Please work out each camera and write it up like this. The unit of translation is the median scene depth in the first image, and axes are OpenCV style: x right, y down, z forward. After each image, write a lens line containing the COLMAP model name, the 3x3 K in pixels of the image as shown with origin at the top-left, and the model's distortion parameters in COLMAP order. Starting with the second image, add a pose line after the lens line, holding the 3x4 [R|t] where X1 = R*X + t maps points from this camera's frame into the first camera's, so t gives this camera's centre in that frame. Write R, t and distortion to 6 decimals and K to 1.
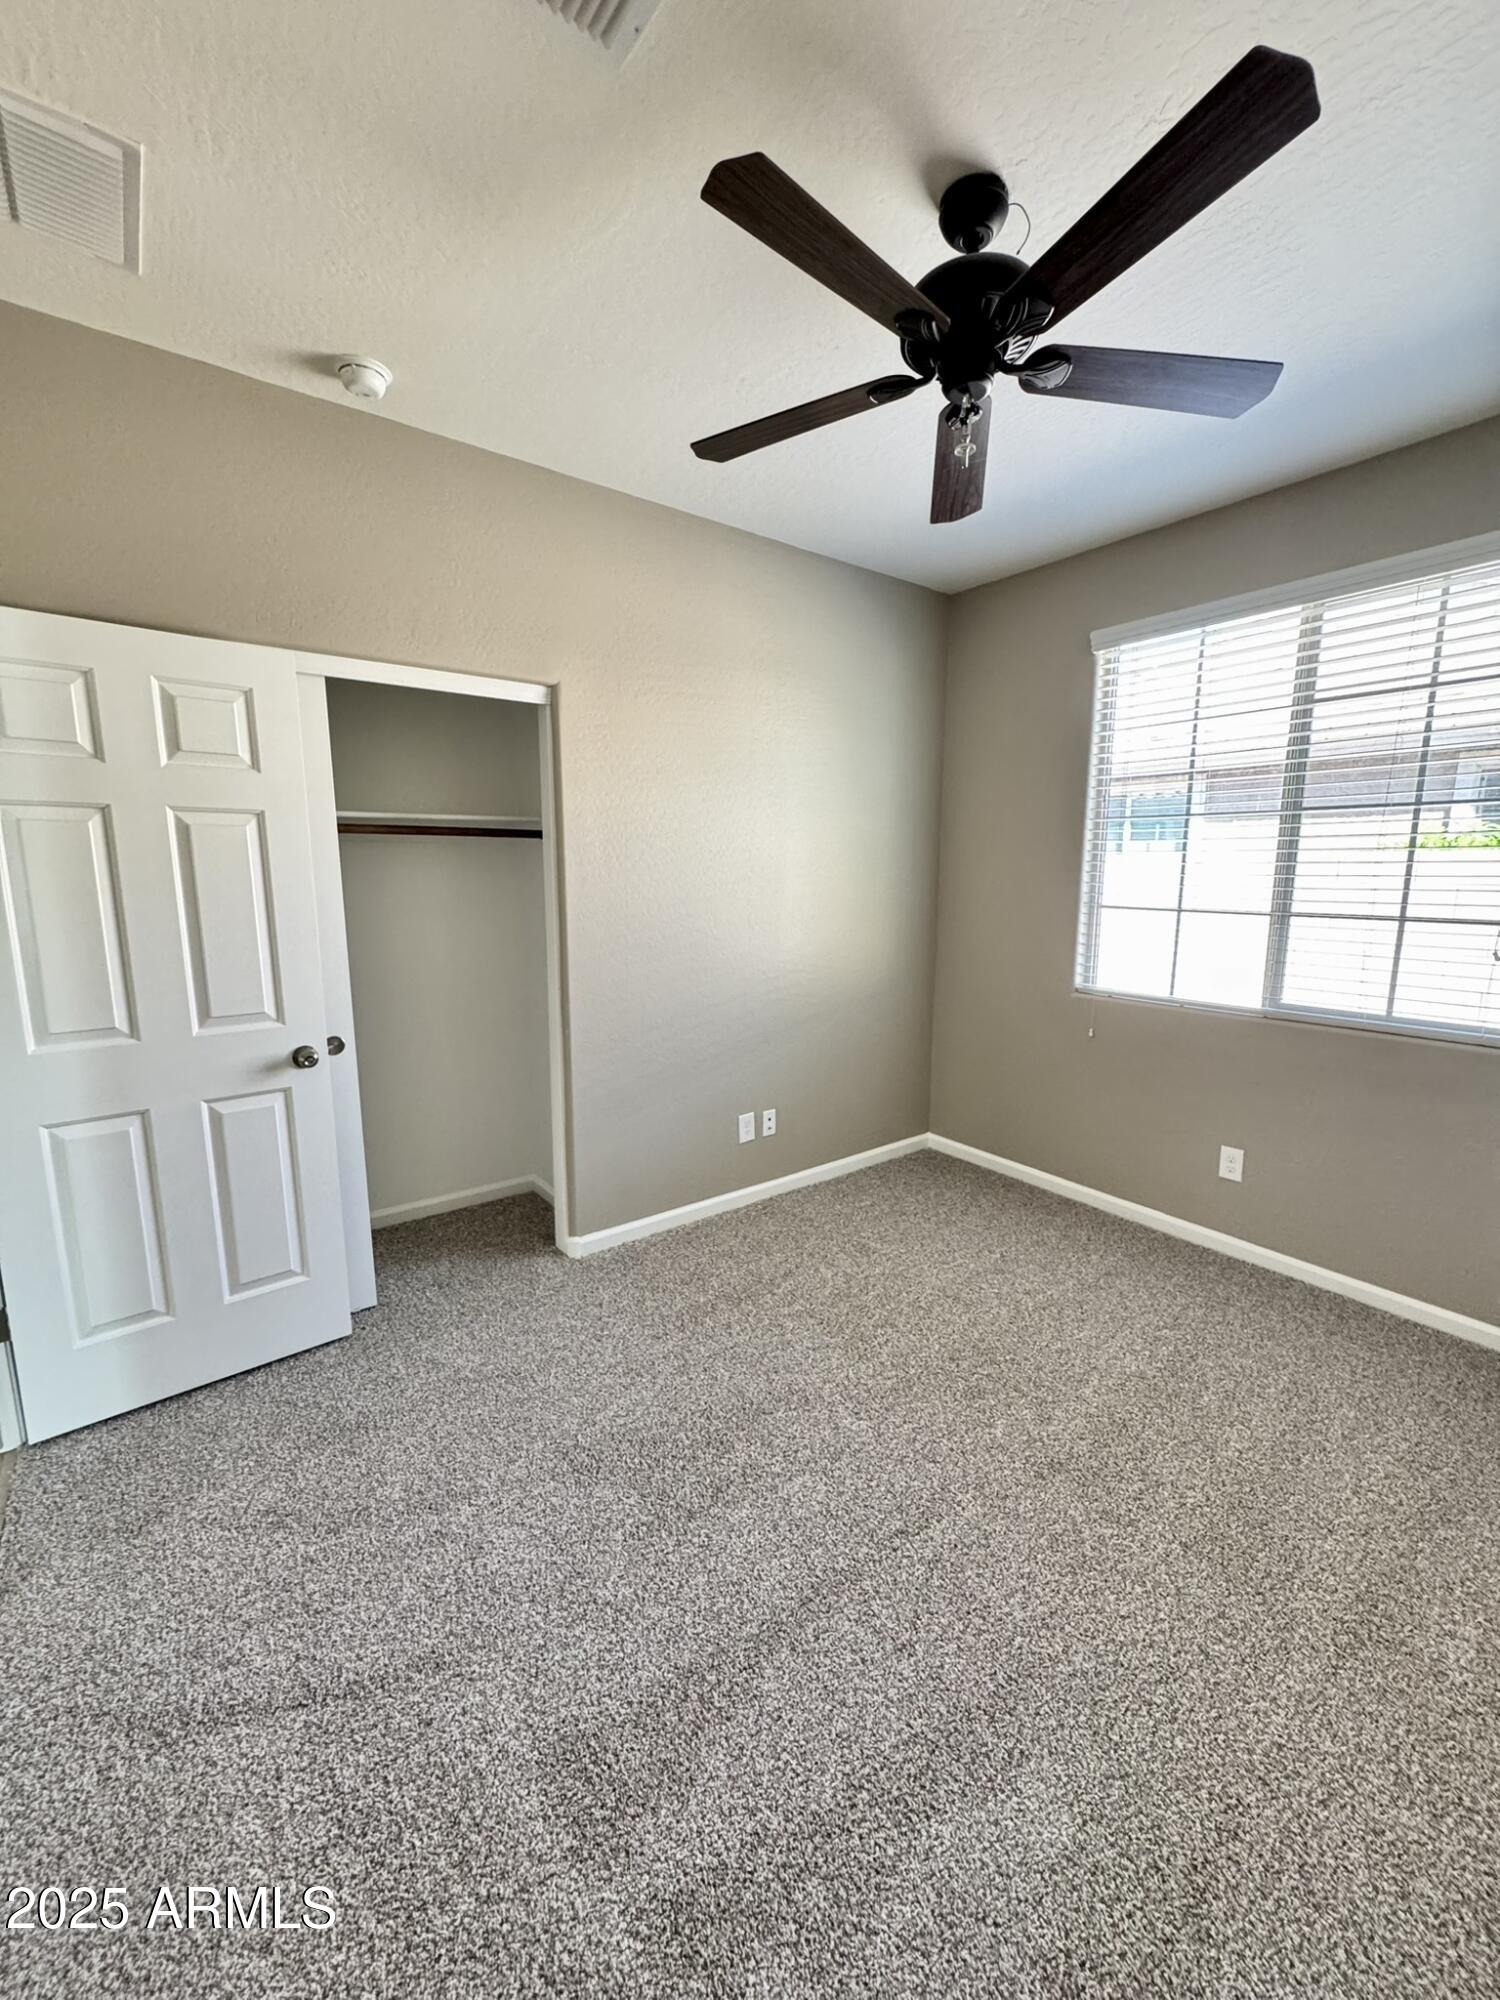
lens RADIAL K [[802.3, 0, 753.8], [0, 802.3, 990.8], [0, 0, 1]] dist [0.008888, -0.000633]
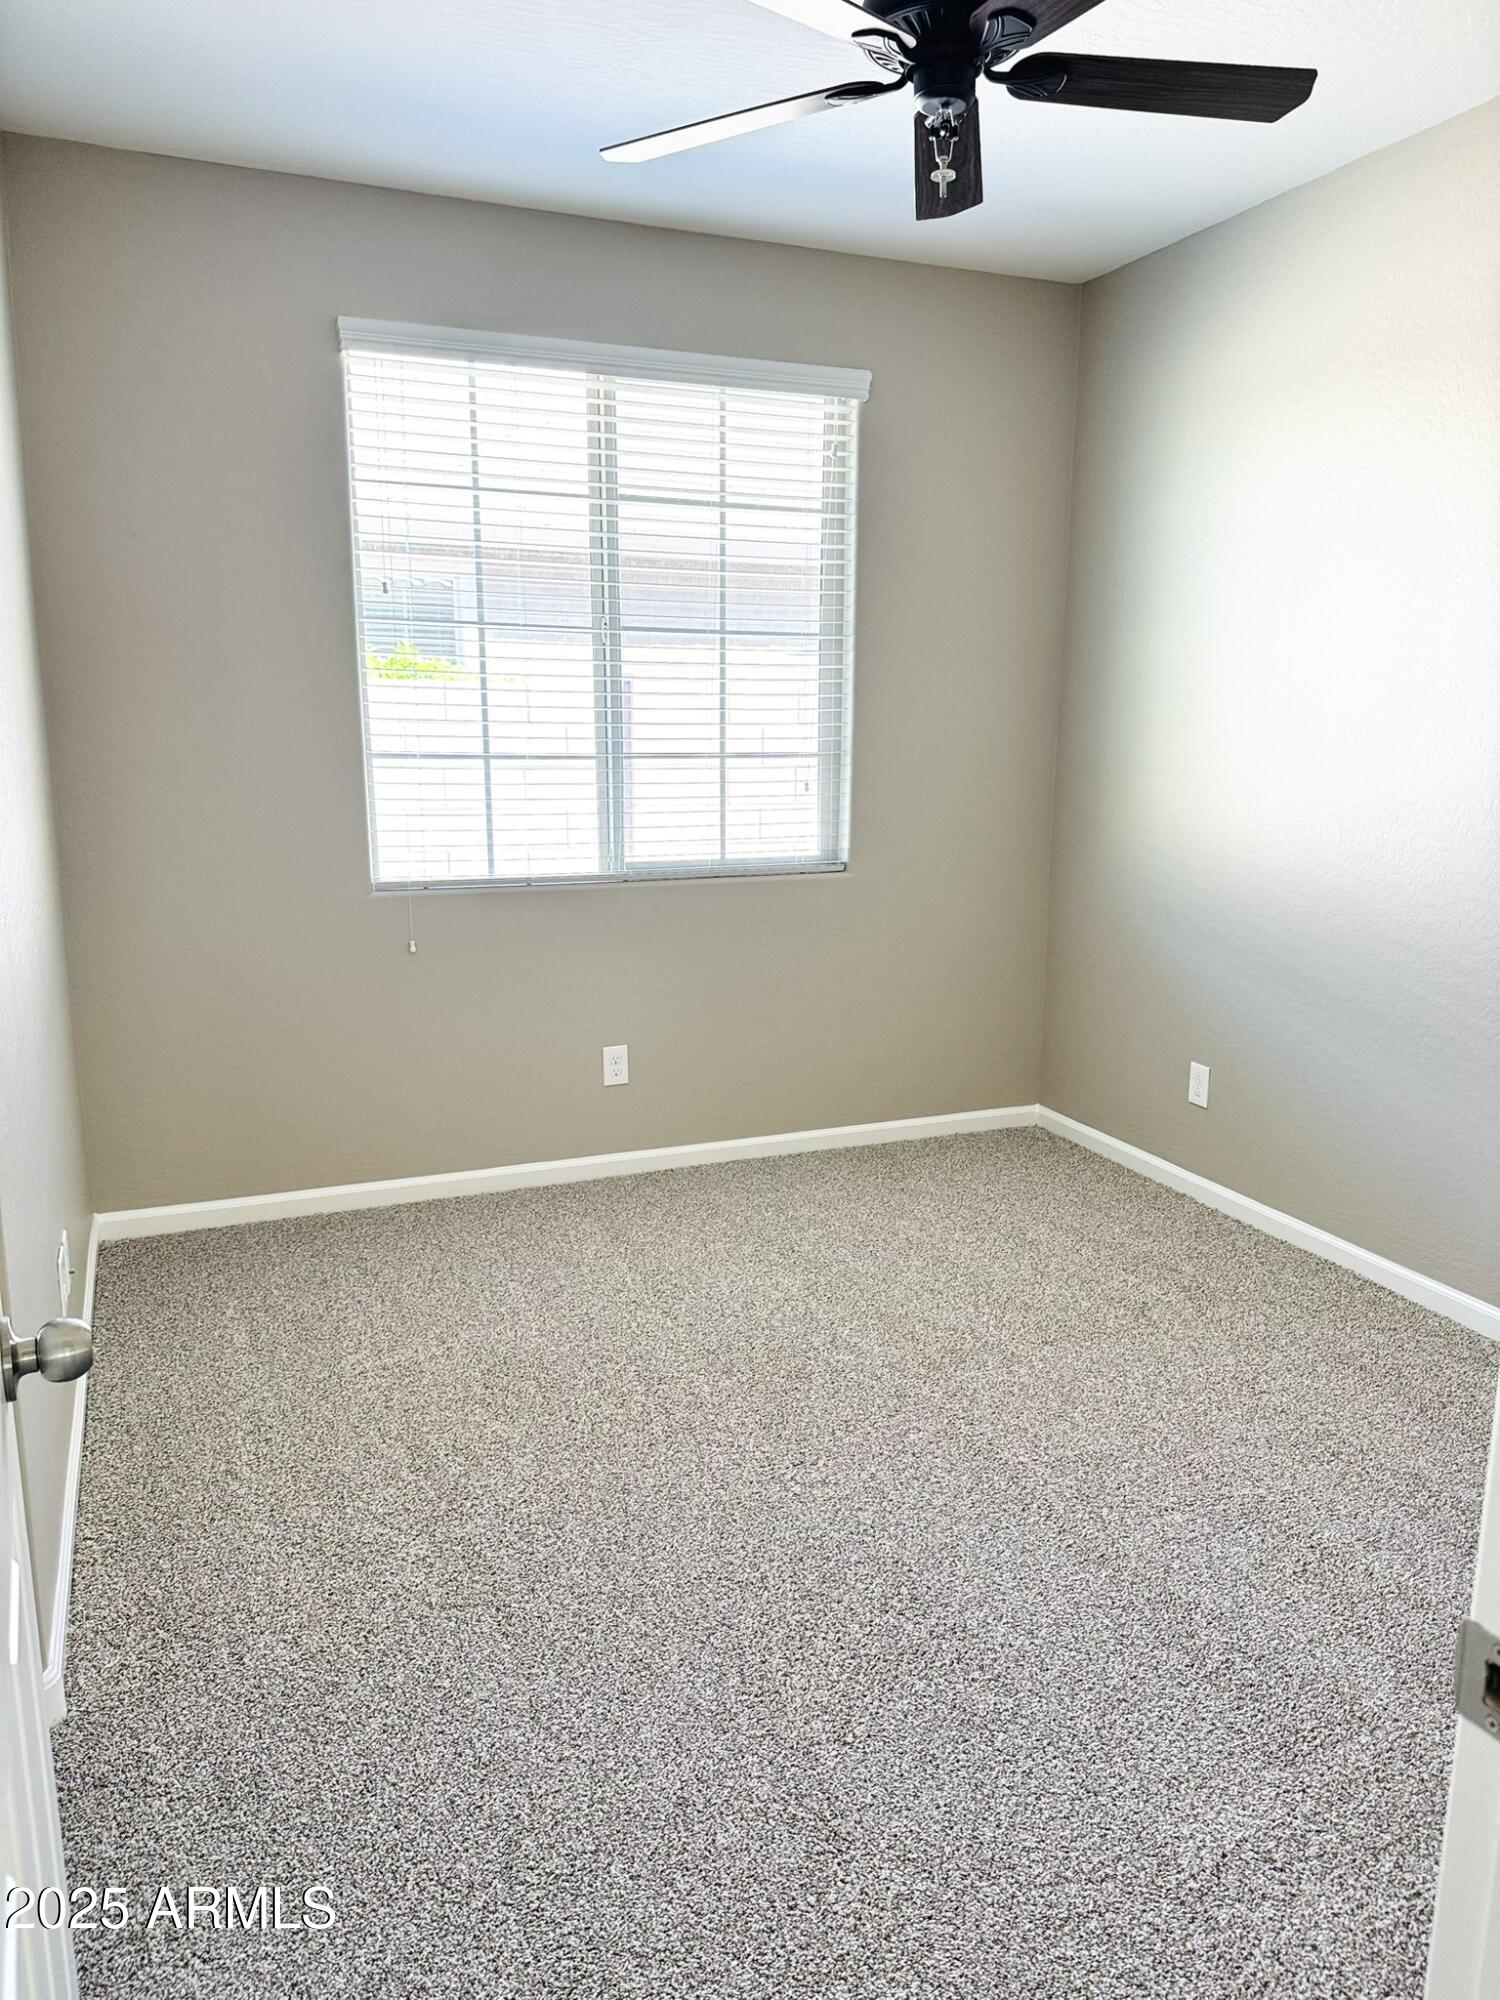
lens RADIAL K [[1422.3, 0, 754.7], [0, 1422.3, 1010.0], [0, 0, 1]] dist [0.041058, -0.015228]
pose [[0.252639, -0.203718, 0.945871, -0.767864], [0.139711, 0.975019, 0.172680, -0.074559], [-0.957421, 0.088522, 0.274790, 0.490175]]
